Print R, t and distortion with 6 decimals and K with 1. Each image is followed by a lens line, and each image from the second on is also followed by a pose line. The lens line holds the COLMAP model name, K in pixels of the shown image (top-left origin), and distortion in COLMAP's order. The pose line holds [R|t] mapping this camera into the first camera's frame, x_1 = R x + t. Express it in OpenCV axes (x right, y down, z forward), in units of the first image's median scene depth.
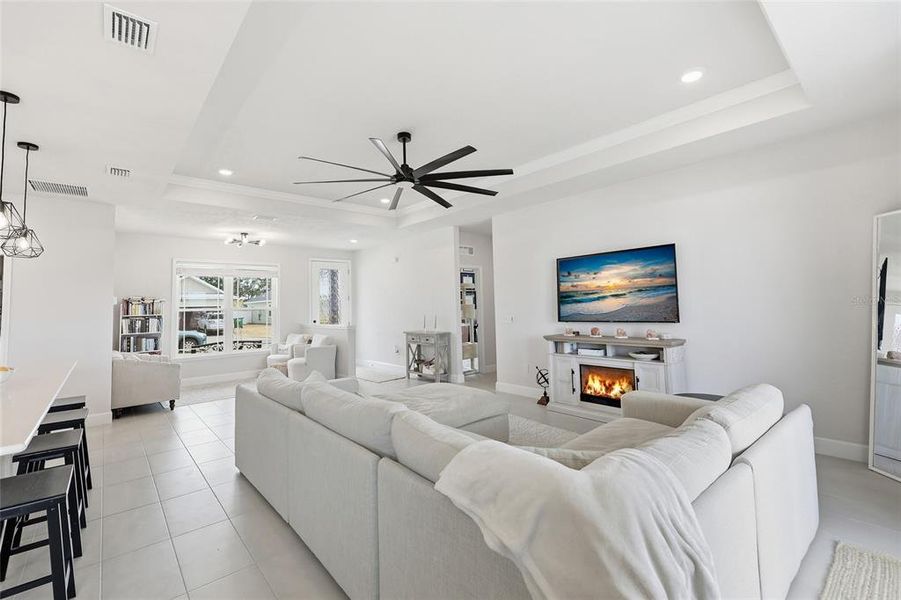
lens RADIAL K [[393.7, 0, 451.0], [0, 393.7, 278.8], [0, 0, 1]] dist [-0.001645, -0.000105]
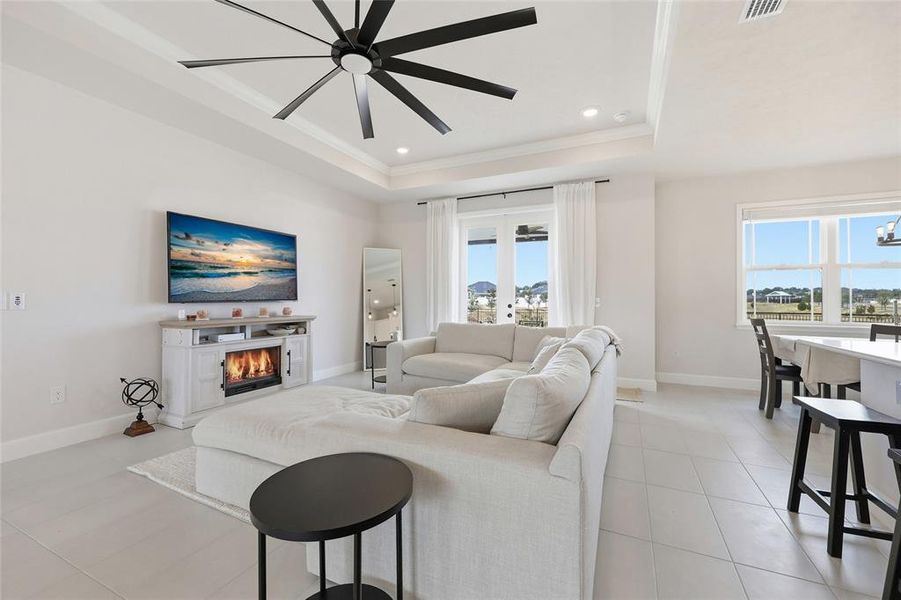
lens RADIAL K [[368.8, 0, 452.8], [0, 368.8, 297.9], [0, 0, 1]] dist [0.000581, 0.000117]
pose [[-0.403966, 0.027612, 0.914357, -0.525462], [-0.057118, 0.996833, -0.055337, 0.111348], [-0.912989, -0.074580, -0.401109, 0.825391]]
